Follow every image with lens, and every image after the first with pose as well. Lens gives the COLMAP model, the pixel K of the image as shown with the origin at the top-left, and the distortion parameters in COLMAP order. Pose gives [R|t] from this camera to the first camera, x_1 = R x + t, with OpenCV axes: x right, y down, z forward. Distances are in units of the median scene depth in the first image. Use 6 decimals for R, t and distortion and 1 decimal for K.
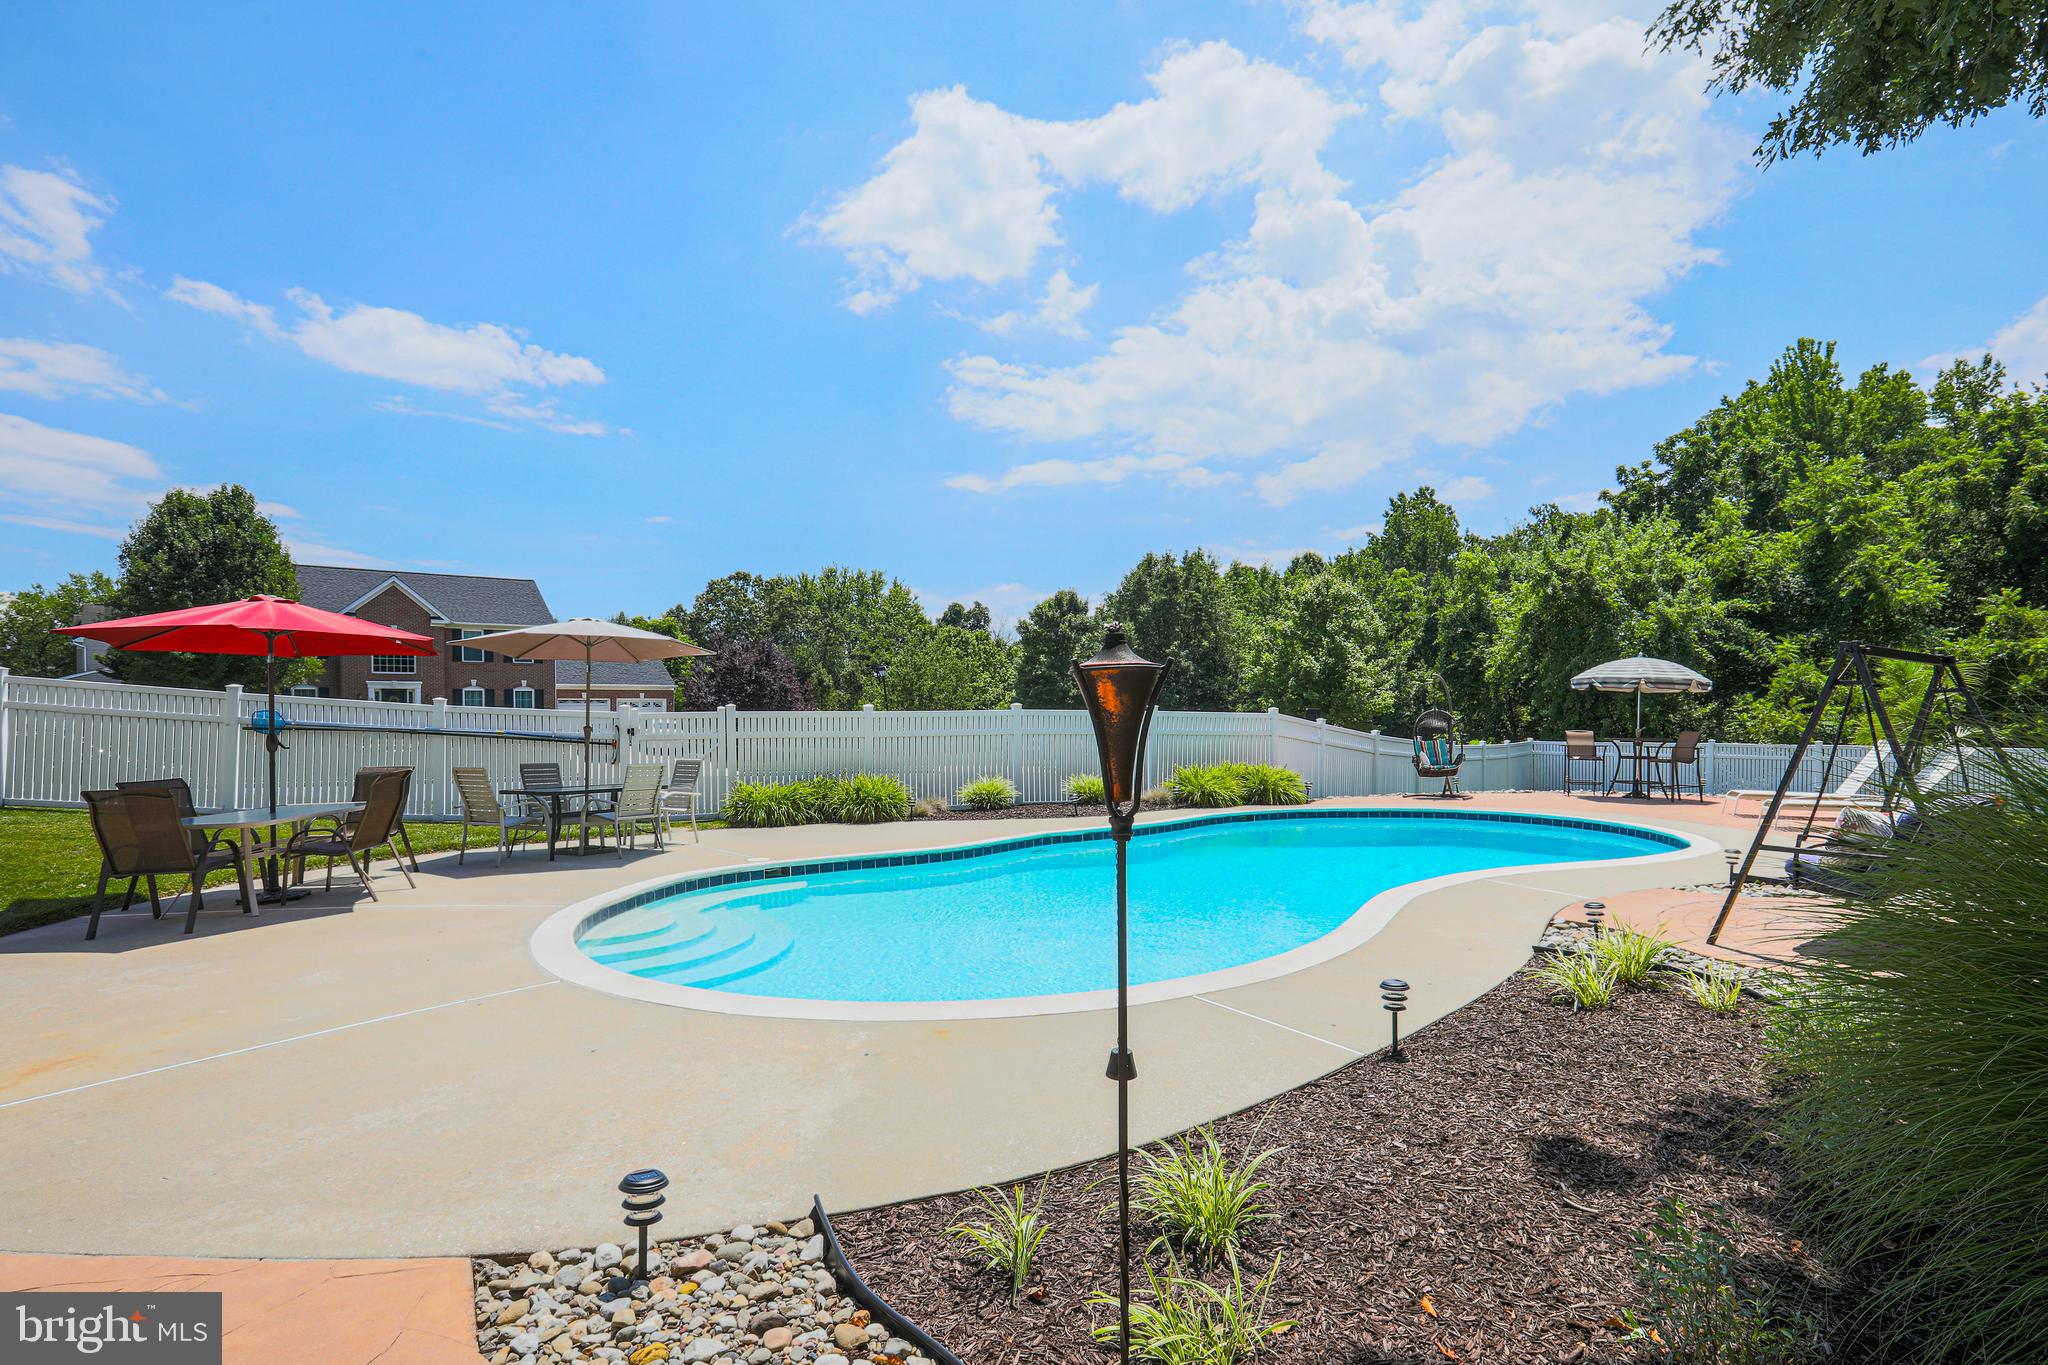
lens RADIAL K [[1032.4, 0, 1024.0], [0, 1032.4, 682.5], [0, 0, 1]] dist [-0.017815, -0.000571]
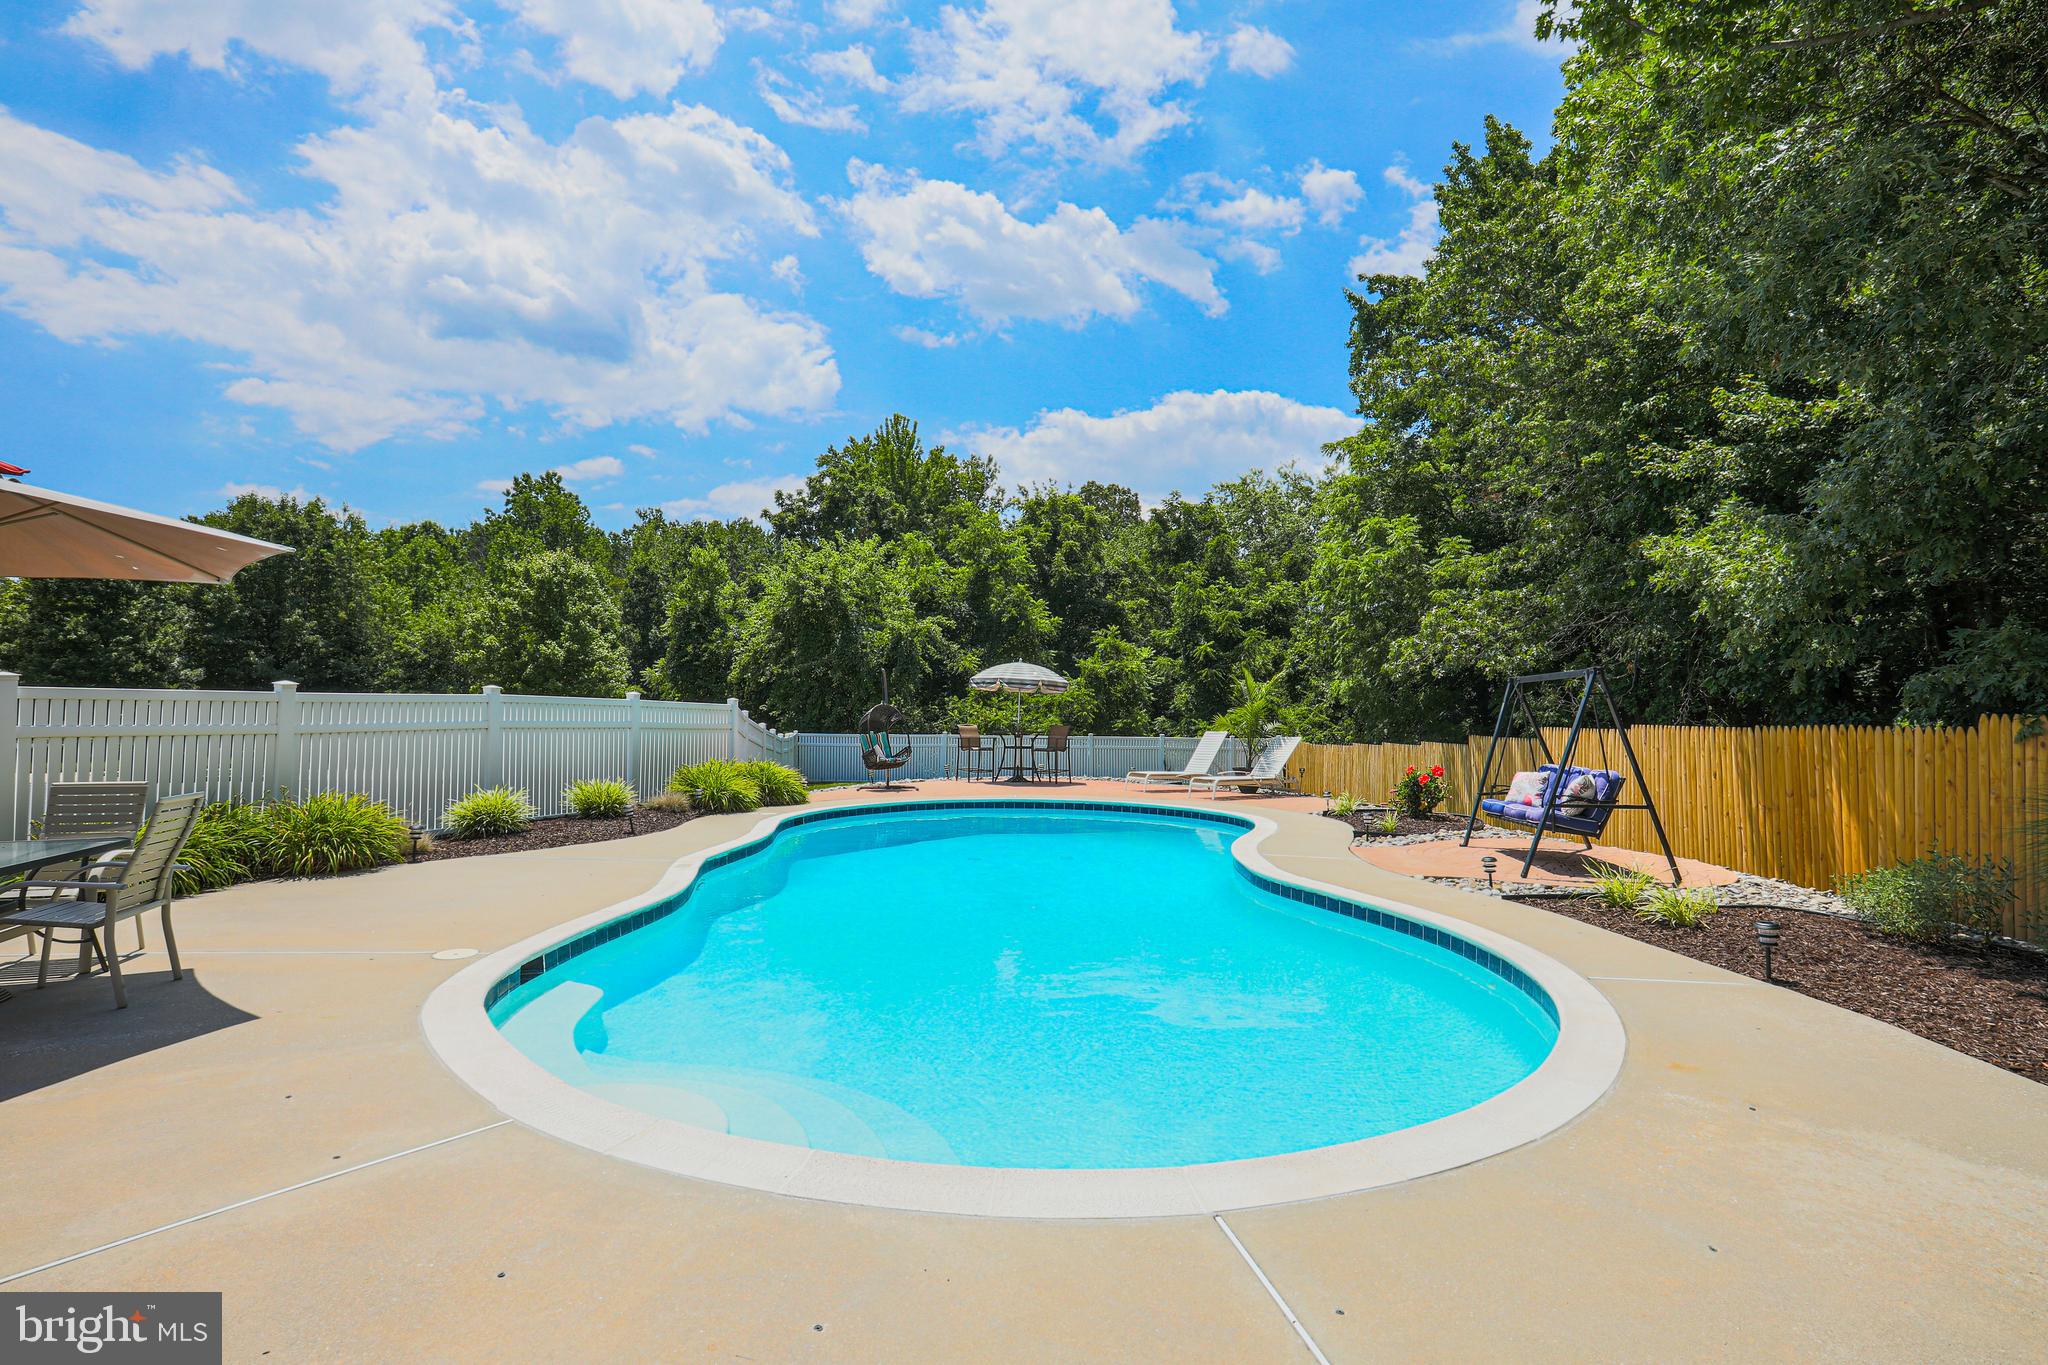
lens RADIAL K [[1020.6, 0, 1028.9], [0, 1020.6, 586.8], [0, 0, 1]] dist [-0.004689, -0.000622]
pose [[0.640172, 0.102934, 0.761305, -0.141791], [-0.037188, 0.993973, -0.103122, 0.004511], [-0.767331, 0.037704, 0.640141, 0.105192]]
